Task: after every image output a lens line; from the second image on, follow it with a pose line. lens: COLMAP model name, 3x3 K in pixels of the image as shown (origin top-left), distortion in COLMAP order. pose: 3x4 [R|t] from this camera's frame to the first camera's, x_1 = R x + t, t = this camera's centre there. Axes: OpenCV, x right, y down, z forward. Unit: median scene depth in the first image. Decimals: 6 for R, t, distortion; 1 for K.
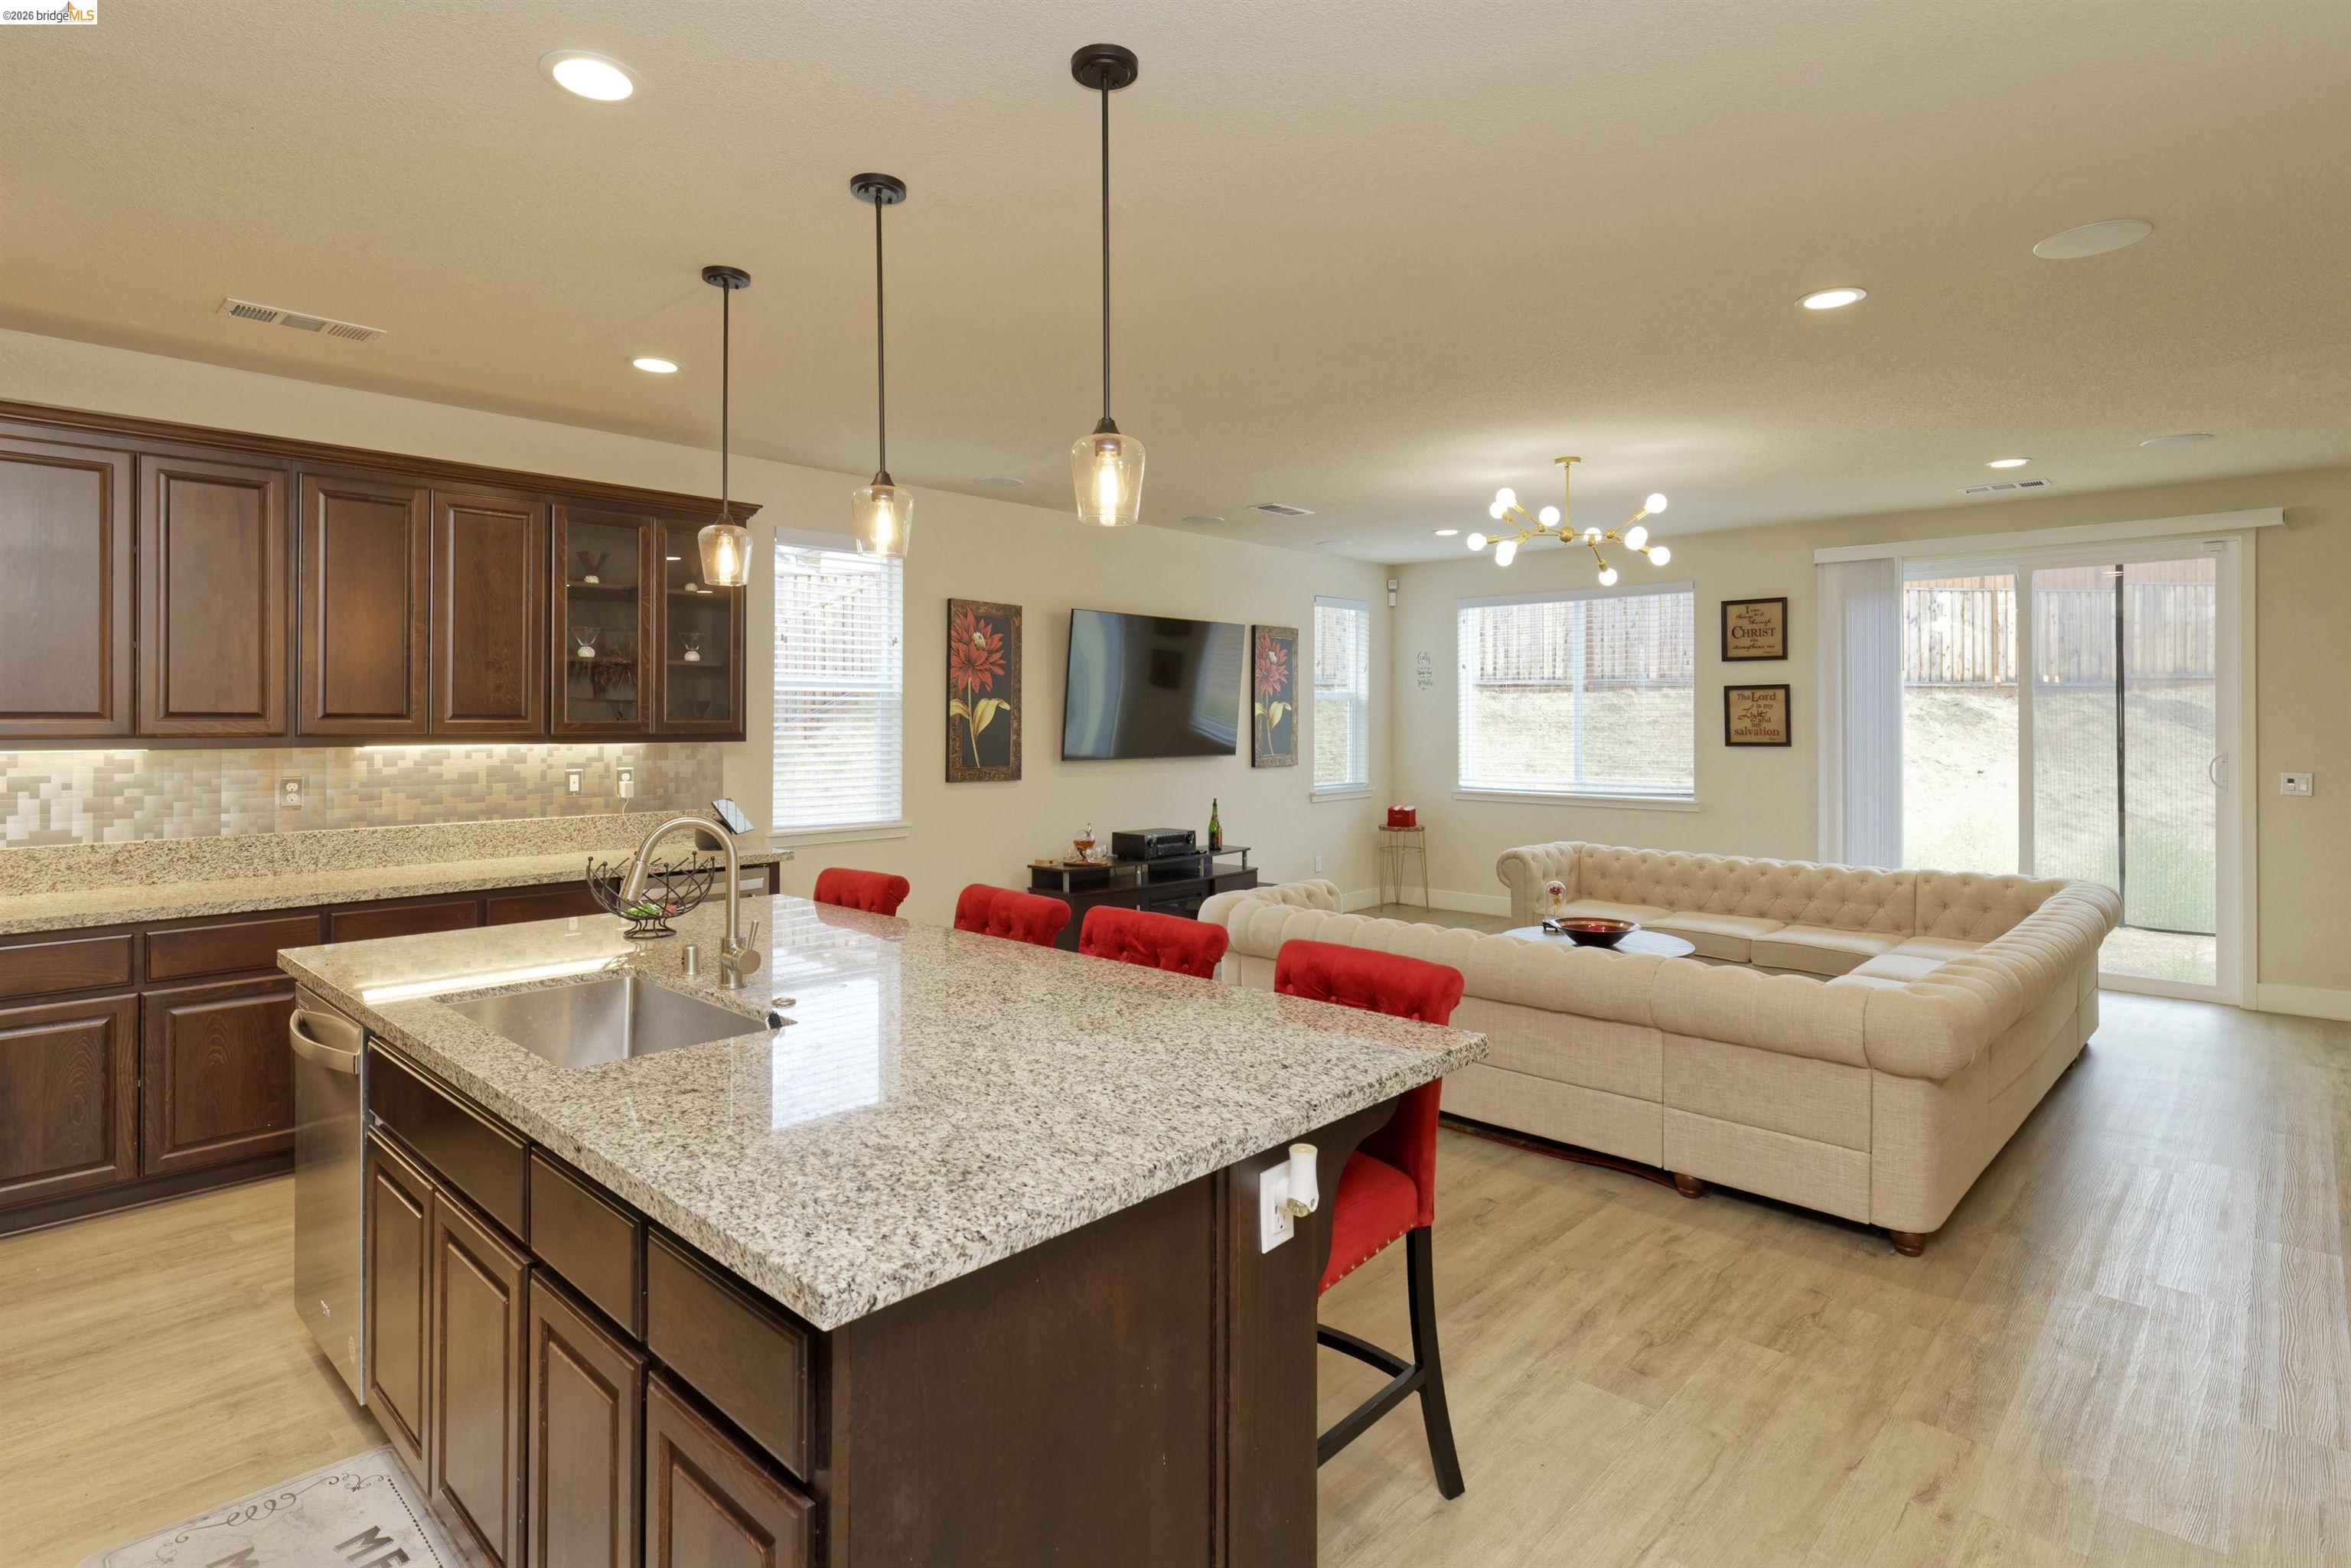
lens RADIAL K [[1197.5, 0, 1177.8], [0, 1197.5, 712.7], [0, 0, 1]] dist [0.005091, -0.000813]
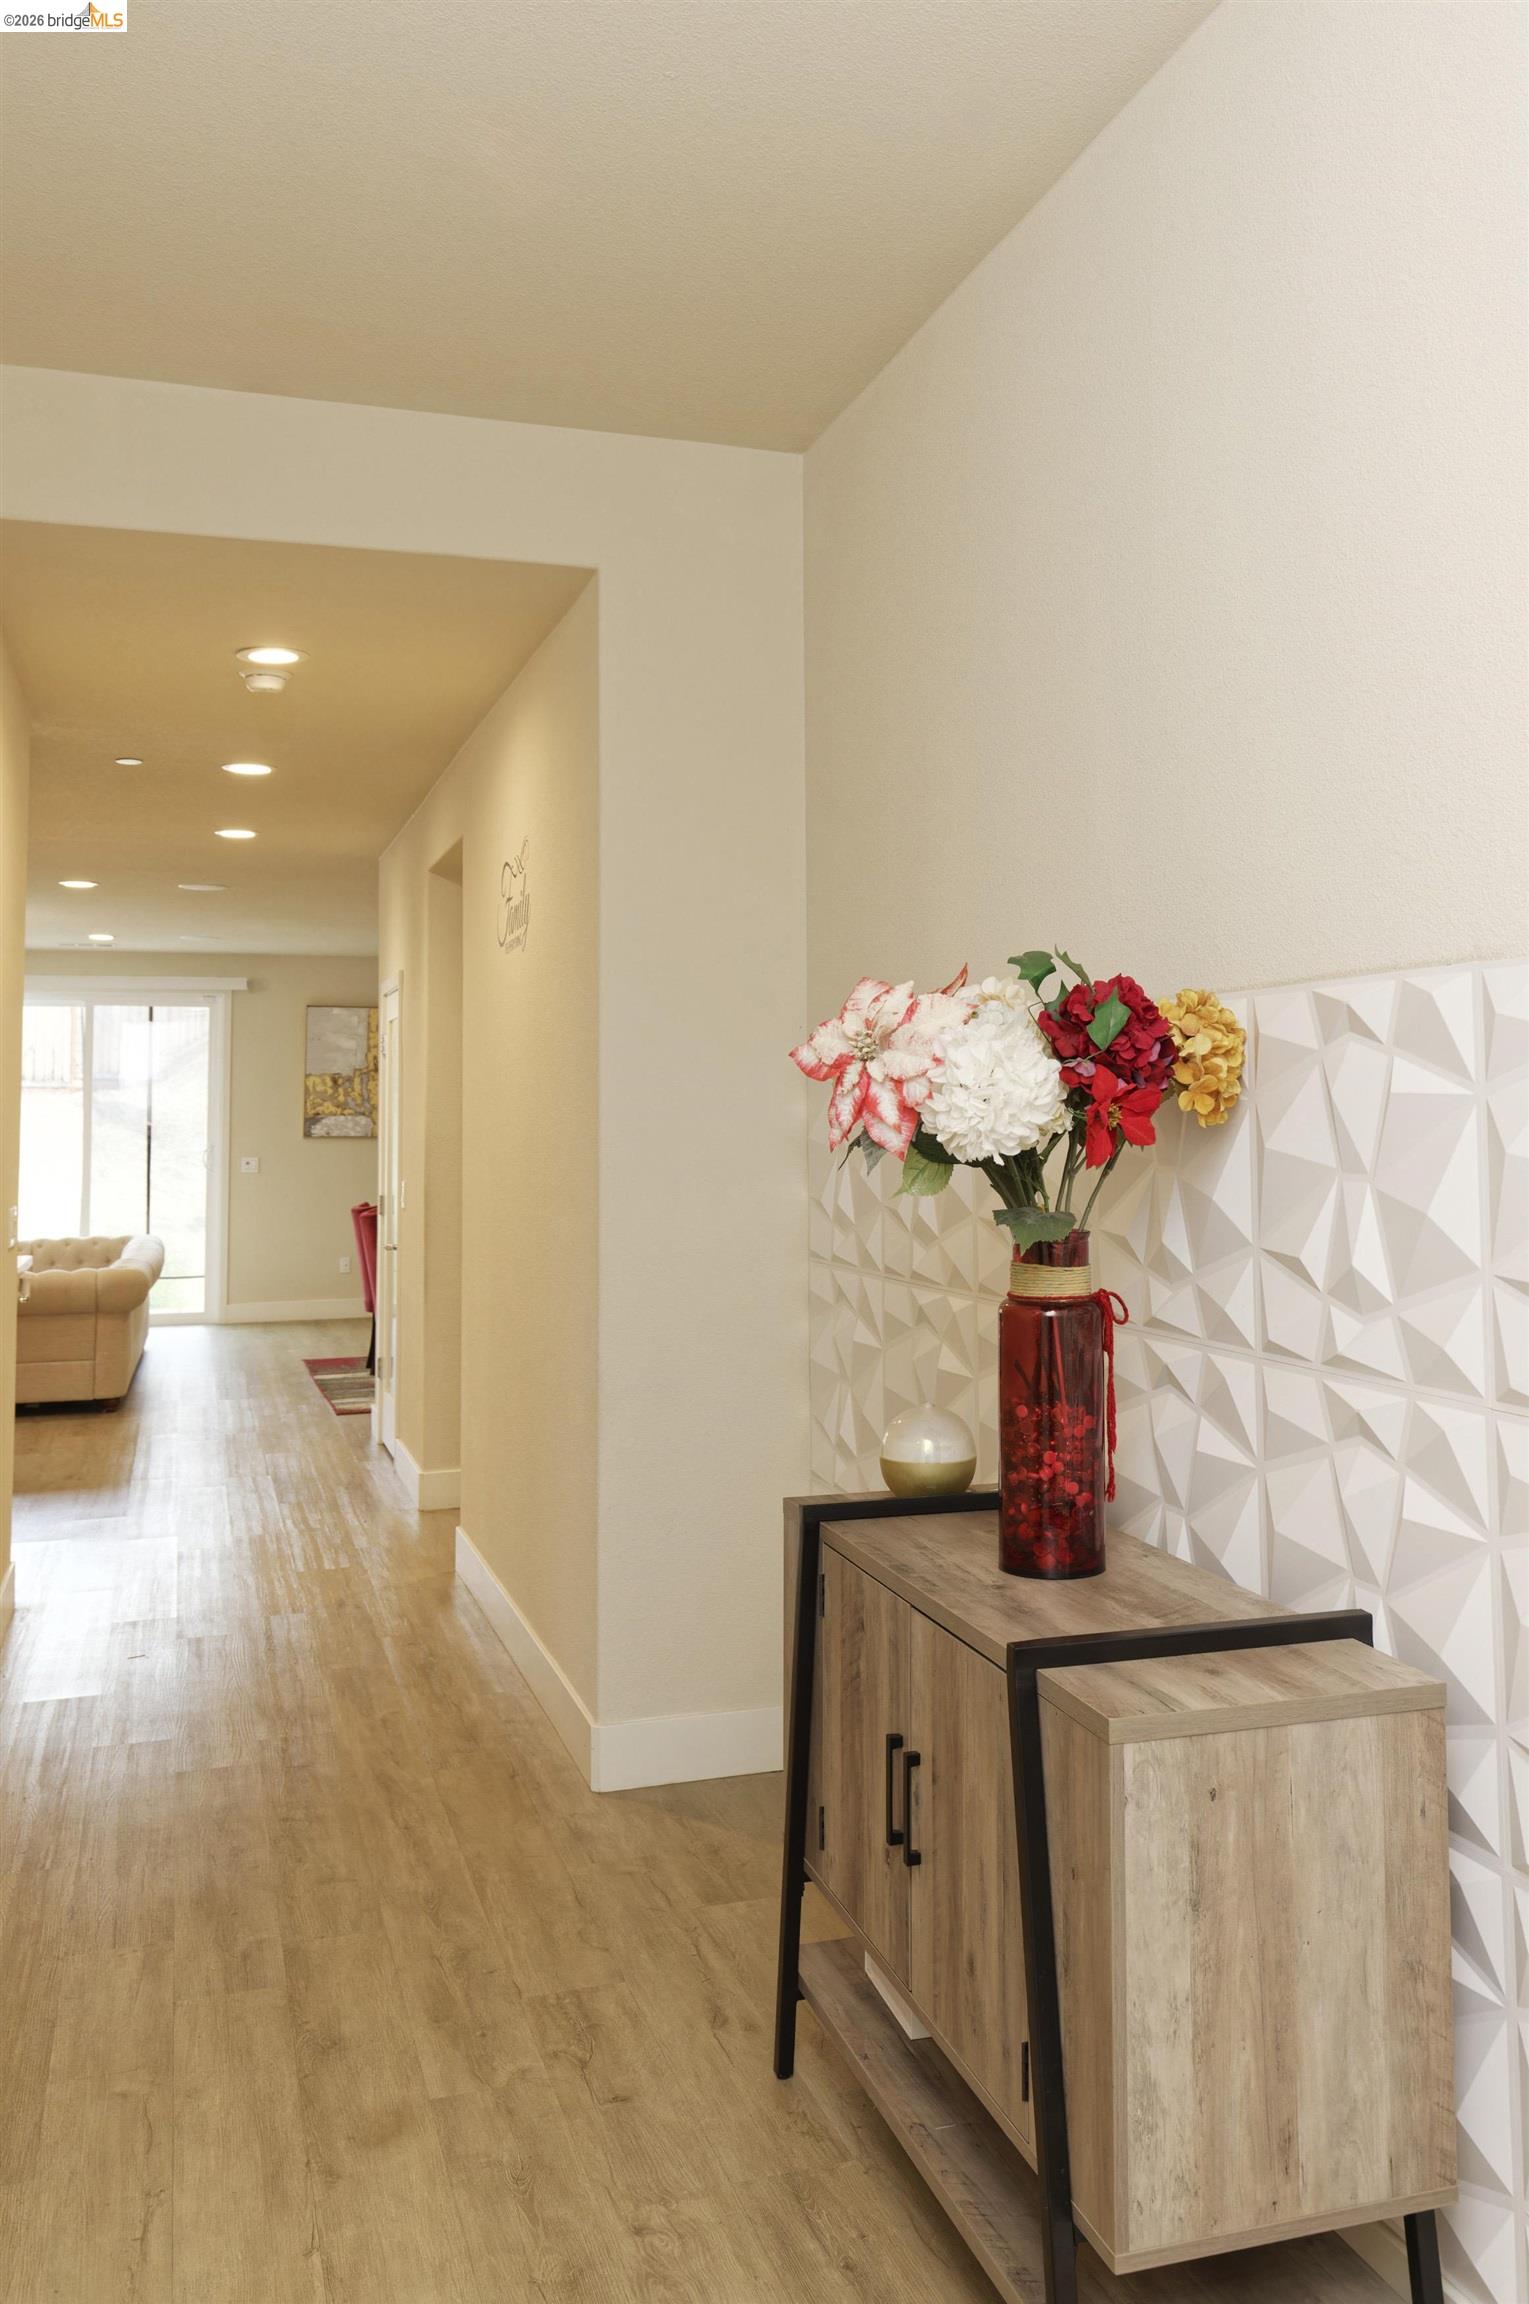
lens RADIAL K [[1795.4, 0, 747.1], [0, 1795.4, 1032.9], [0, 0, 1]] dist [0.032477, -0.008357]
pose [[0.501223, 0.043701, 0.864214, -0.636810], [0.002974, 0.998631, -0.052223, 0.013888], [-0.865313, 0.028745, 0.500407, -0.596460]]
